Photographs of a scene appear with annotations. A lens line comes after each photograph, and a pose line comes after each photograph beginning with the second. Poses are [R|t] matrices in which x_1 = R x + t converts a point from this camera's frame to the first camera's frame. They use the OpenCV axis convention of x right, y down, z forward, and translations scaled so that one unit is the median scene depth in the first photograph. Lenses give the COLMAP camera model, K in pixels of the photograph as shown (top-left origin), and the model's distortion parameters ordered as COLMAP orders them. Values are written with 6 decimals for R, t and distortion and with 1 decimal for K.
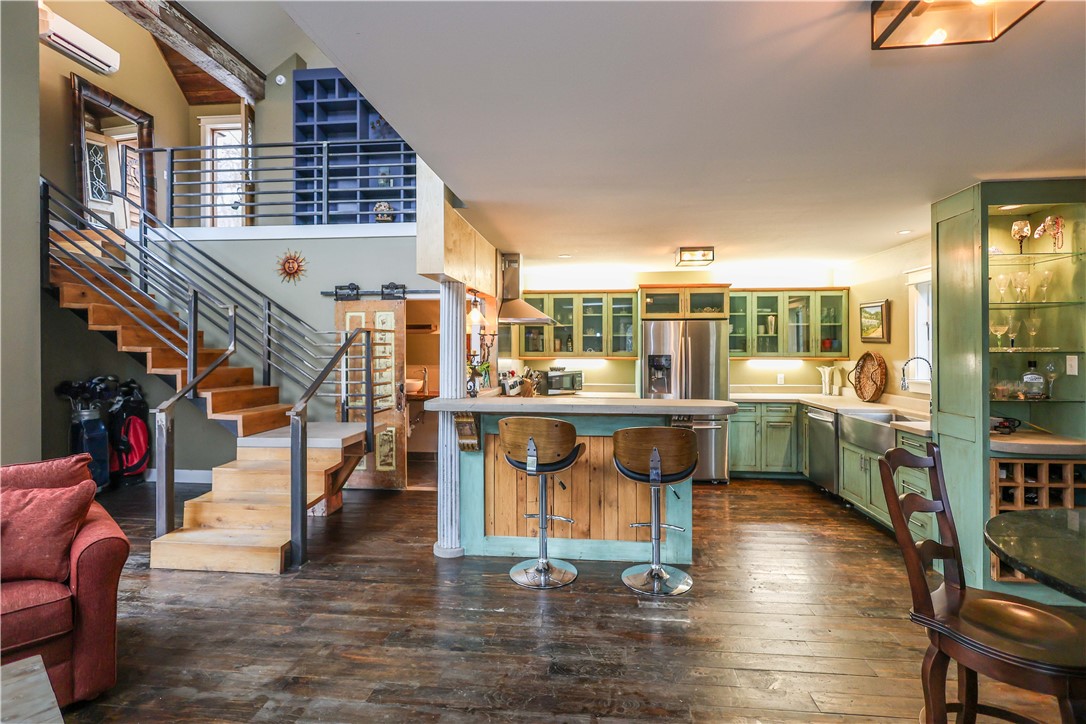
lens RADIAL K [[498.8, 0, 543.2], [0, 498.8, 349.5], [0, 0, 1]] dist [-0.001444, -0.000253]
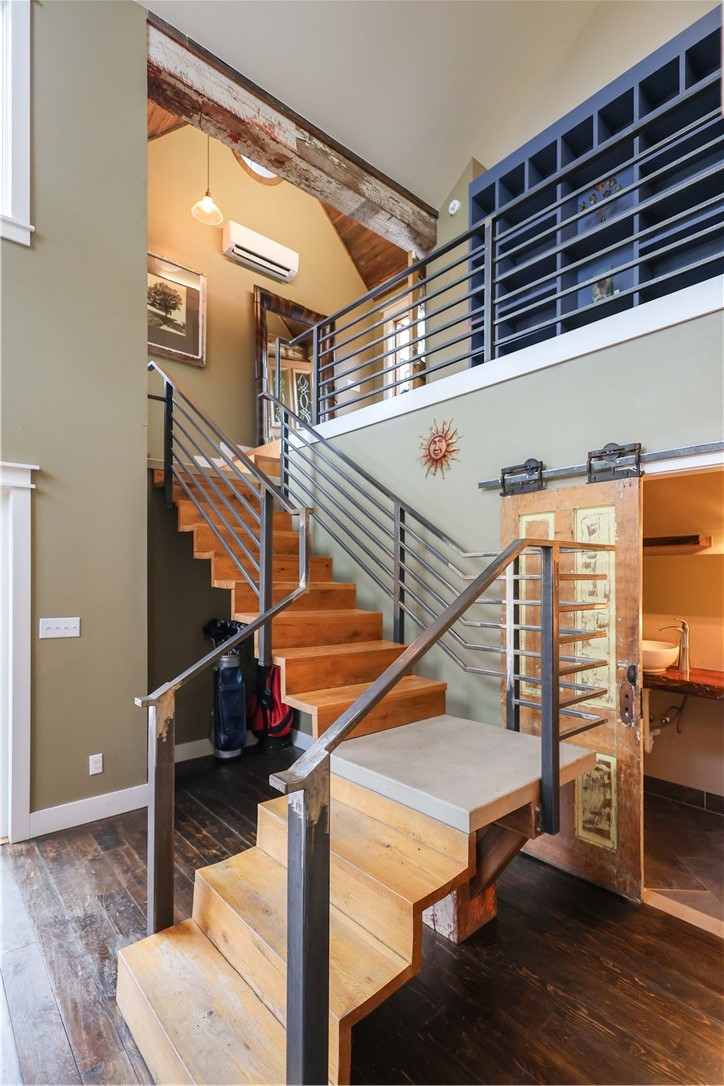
lens RADIAL K [[520.7, 0, 371.9], [0, 520.7, 579.6], [0, 0, 1]] dist [-0.001930, -0.000086]
pose [[0.733243, 0.003513, -0.679958, -0.135593], [-0.003866, 0.999992, 0.000997, -0.007171], [0.679956, 0.001897, 0.733251, 0.490911]]
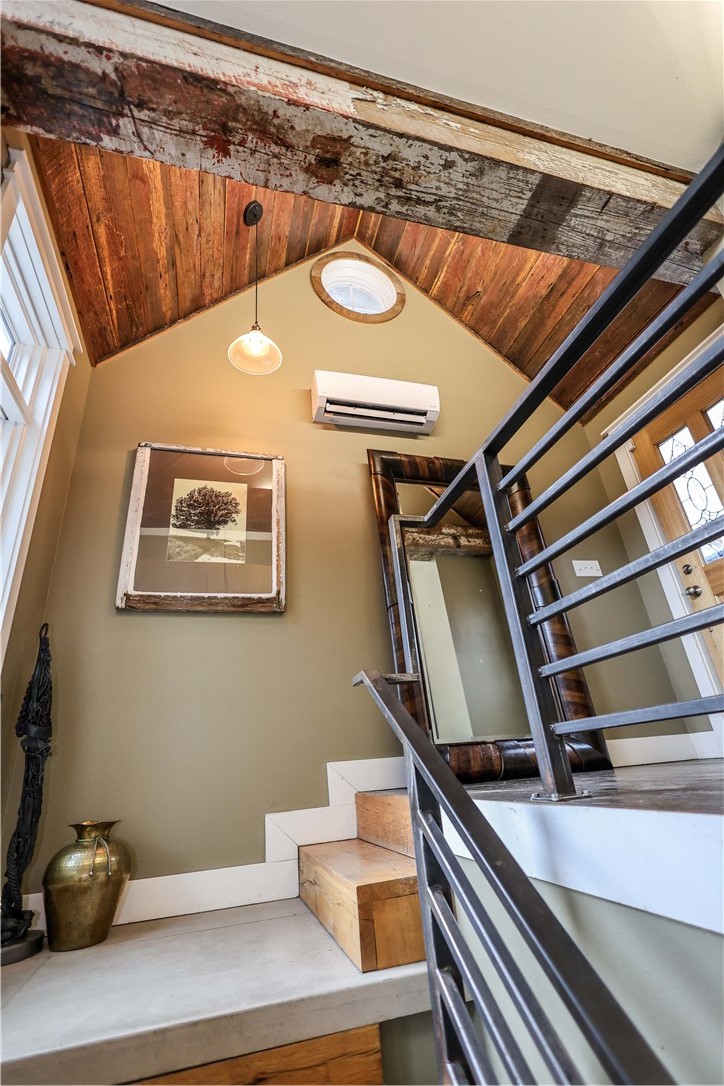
lens RADIAL K [[498.8, 0, 362.0], [0, 498.8, 543.0], [0, 0, 1]] dist [-0.001444, -0.000253]
pose [[0.363861, -0.416382, -0.833206, -0.617936], [0.077870, 0.904989, -0.418249, -0.276329], [0.928193, 0.087303, 0.361713, 0.914666]]
